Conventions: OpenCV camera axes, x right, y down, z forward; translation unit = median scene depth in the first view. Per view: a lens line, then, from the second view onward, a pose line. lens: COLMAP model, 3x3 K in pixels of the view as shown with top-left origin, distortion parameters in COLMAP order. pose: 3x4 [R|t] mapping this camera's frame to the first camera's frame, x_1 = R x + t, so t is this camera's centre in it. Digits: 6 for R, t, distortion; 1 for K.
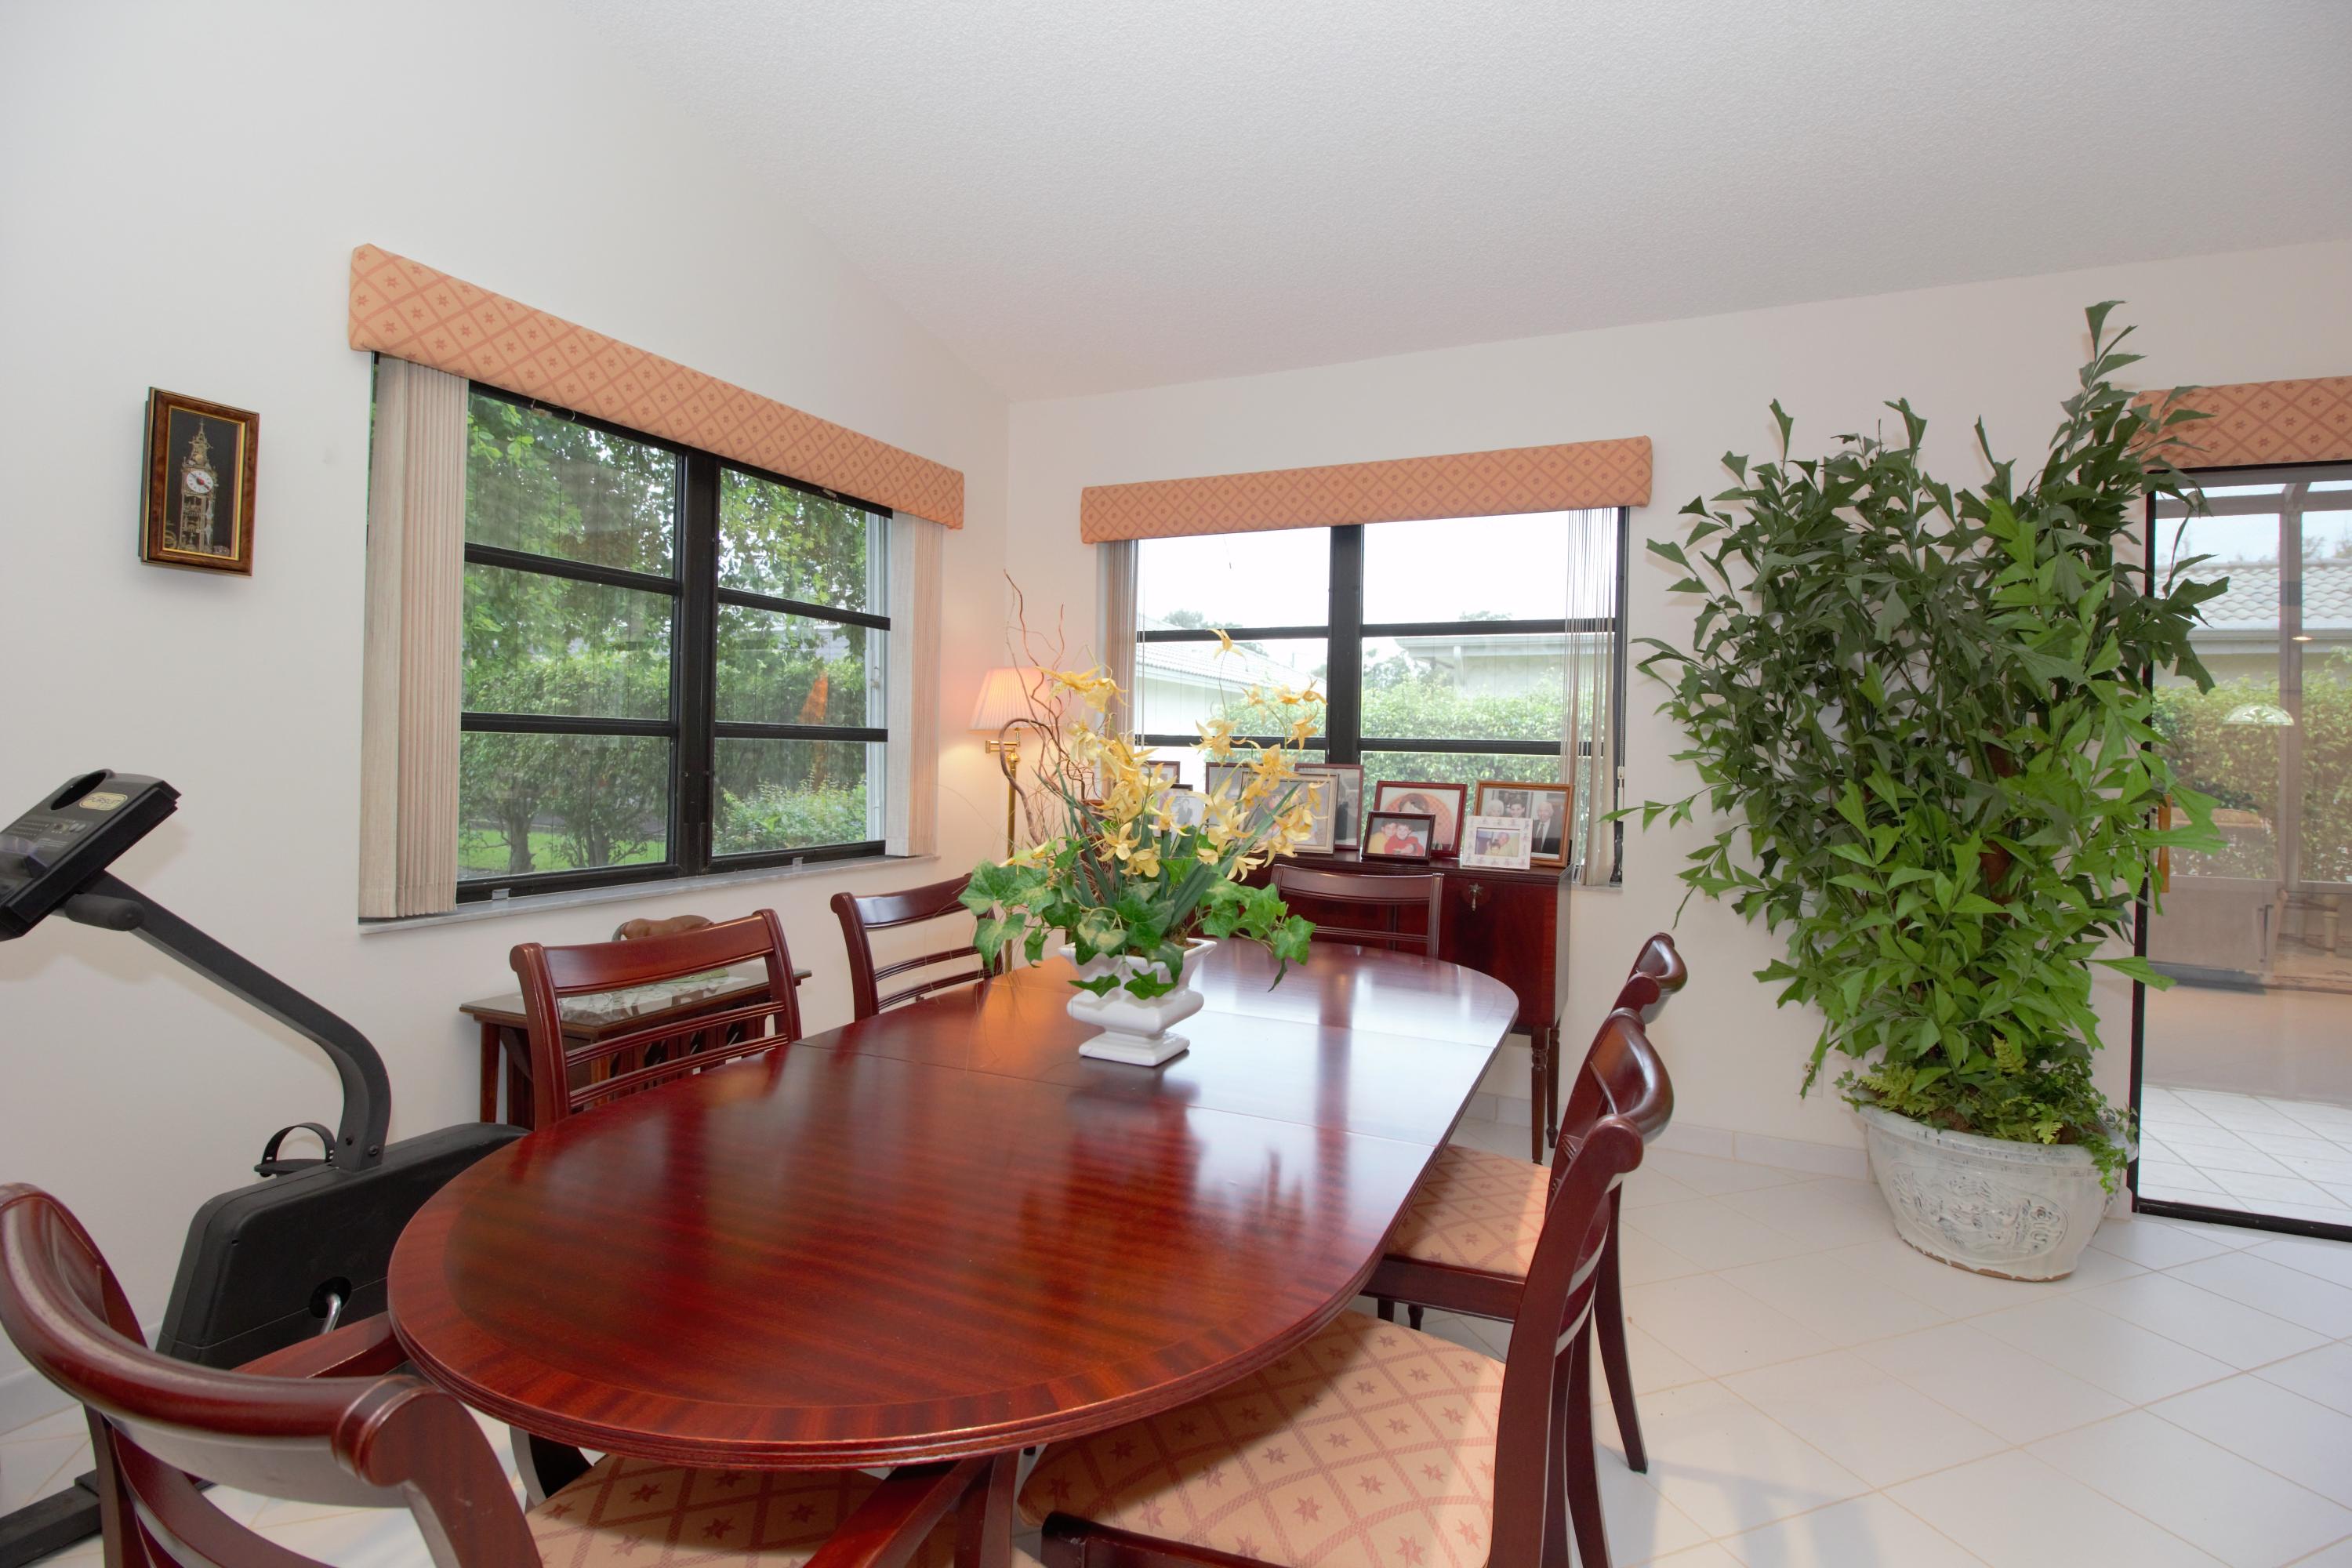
lens RADIAL K [[1124.6, 0, 1181.6], [0, 1124.6, 757.9], [0, 0, 1]] dist [-0.002163, -0.000594]
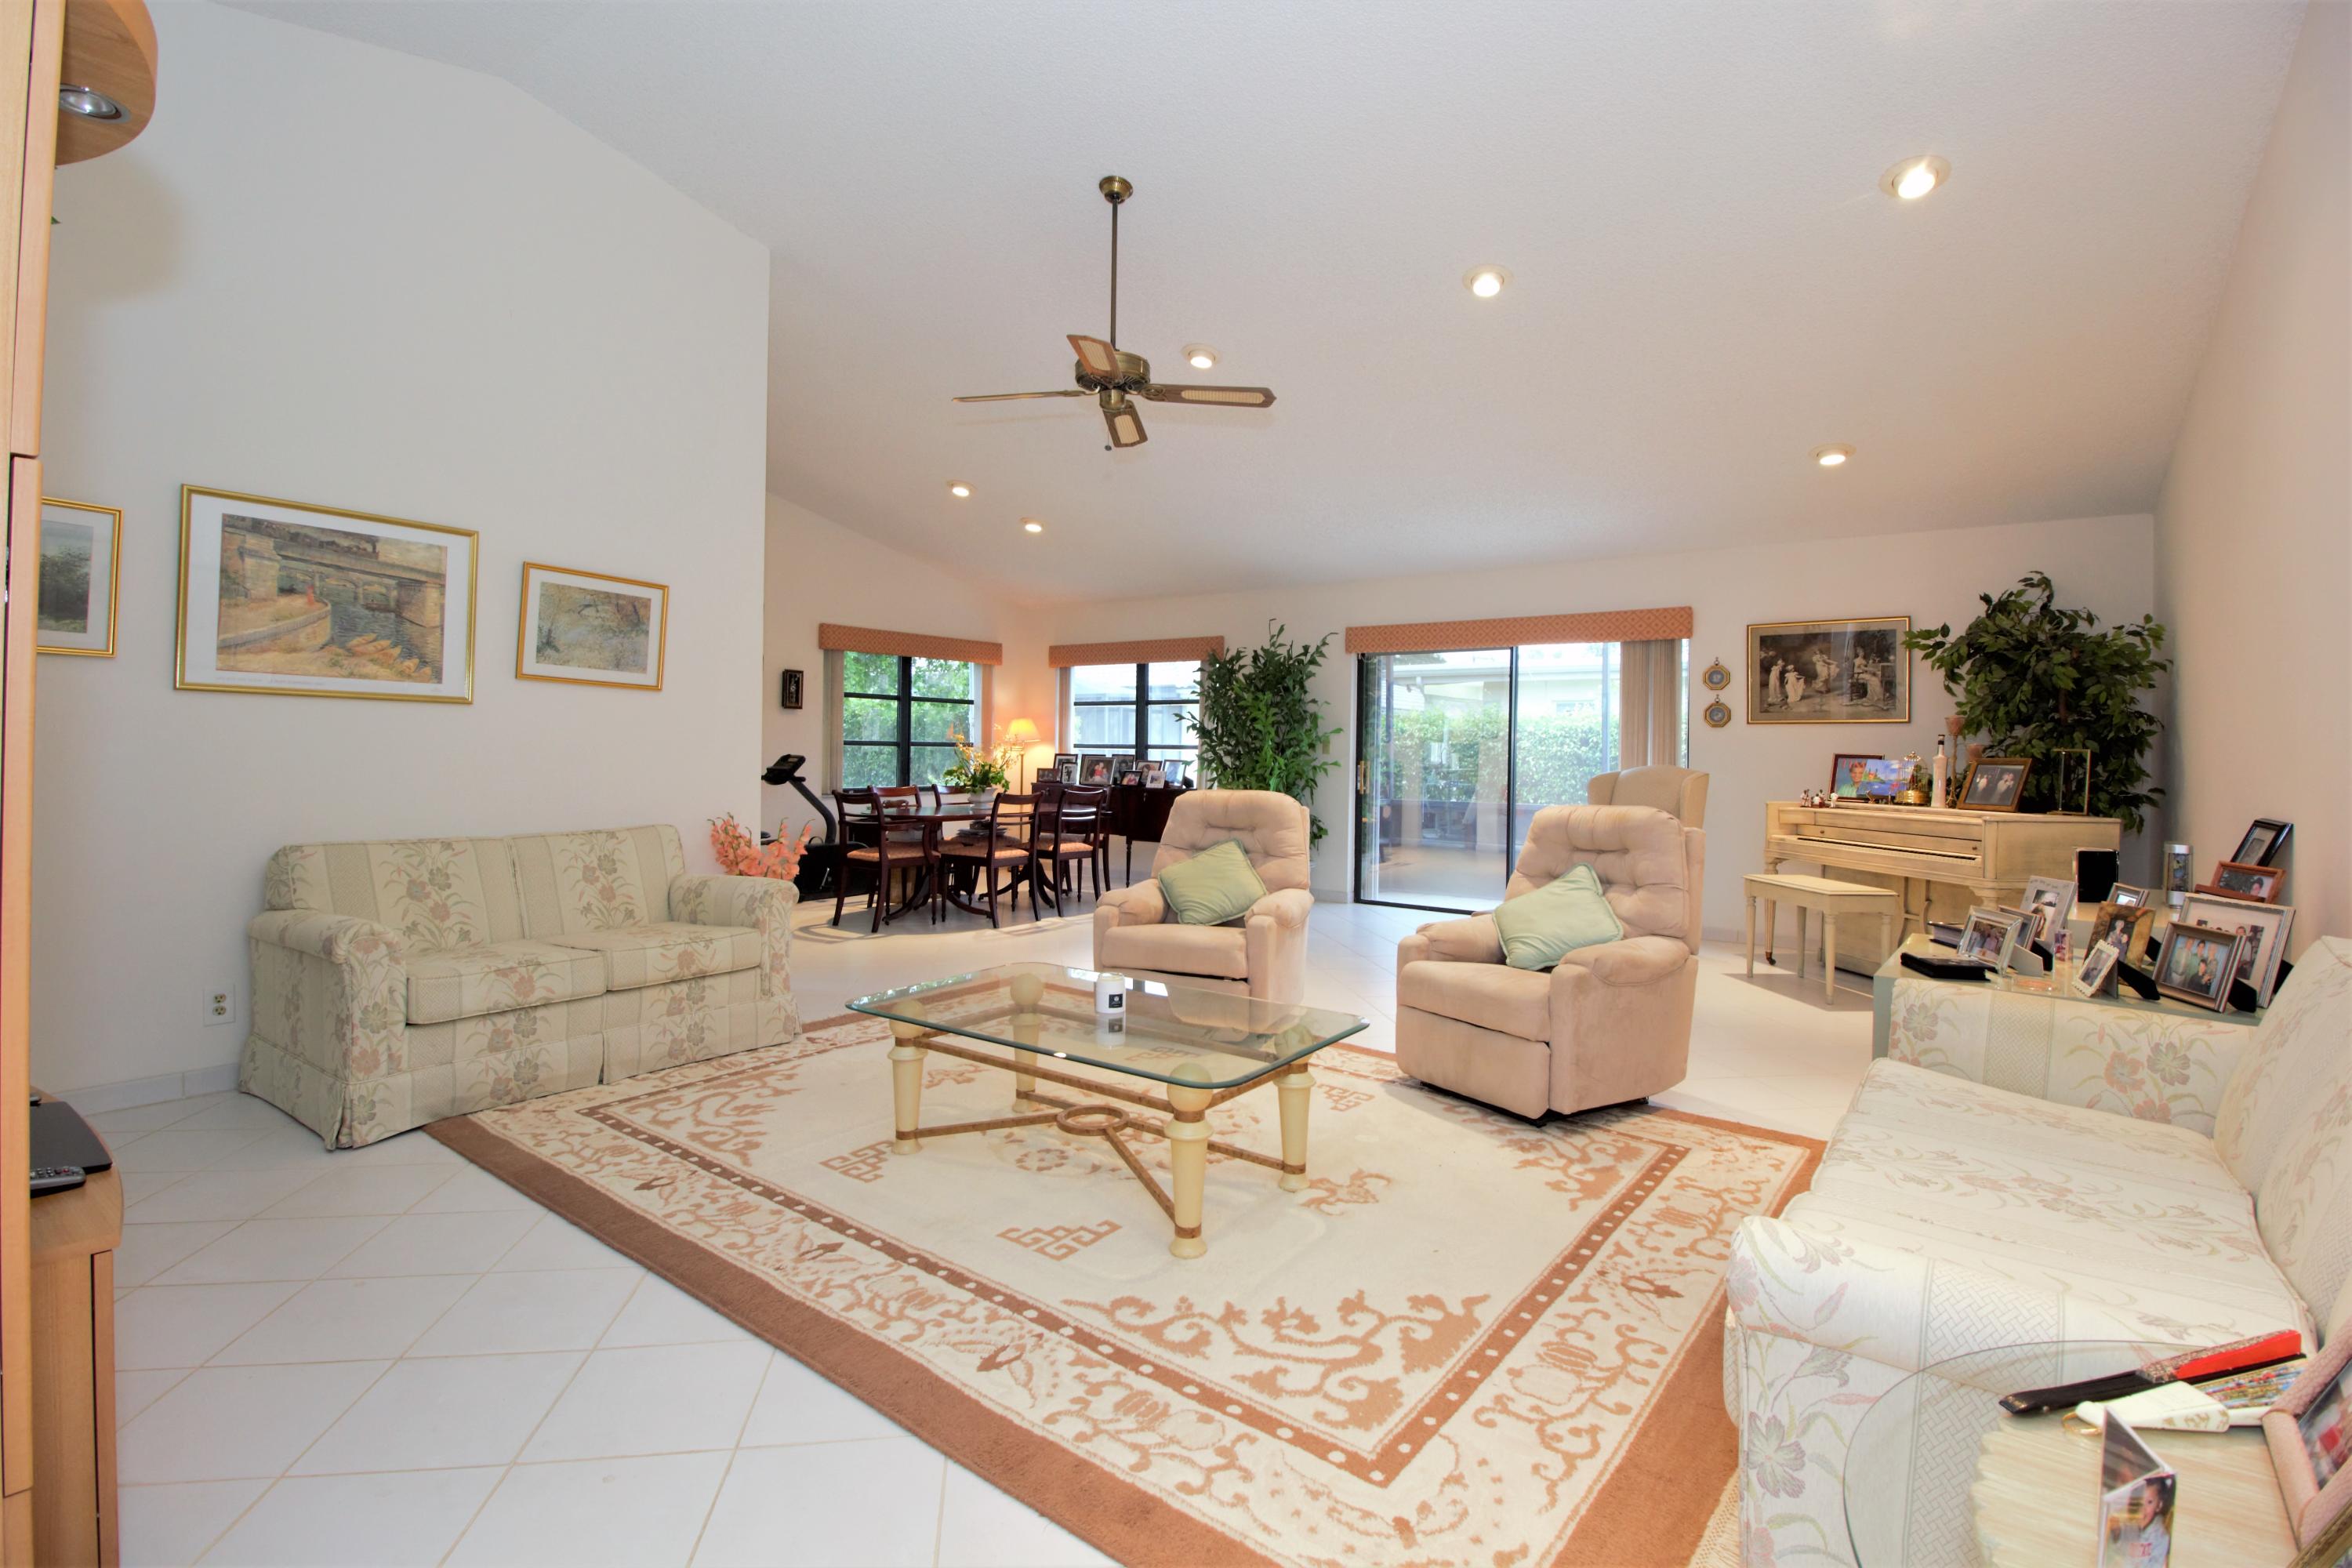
lens RADIAL K [[1124.6, 0, 1181.6], [0, 1124.6, 757.9], [0, 0, 1]] dist [-0.002163, -0.000594]
pose [[0.980443, -0.010533, -0.196520, 0.736663], [0.009240, 0.999929, -0.007494, 0.033554], [0.196585, 0.005532, 0.980471, -1.496632]]
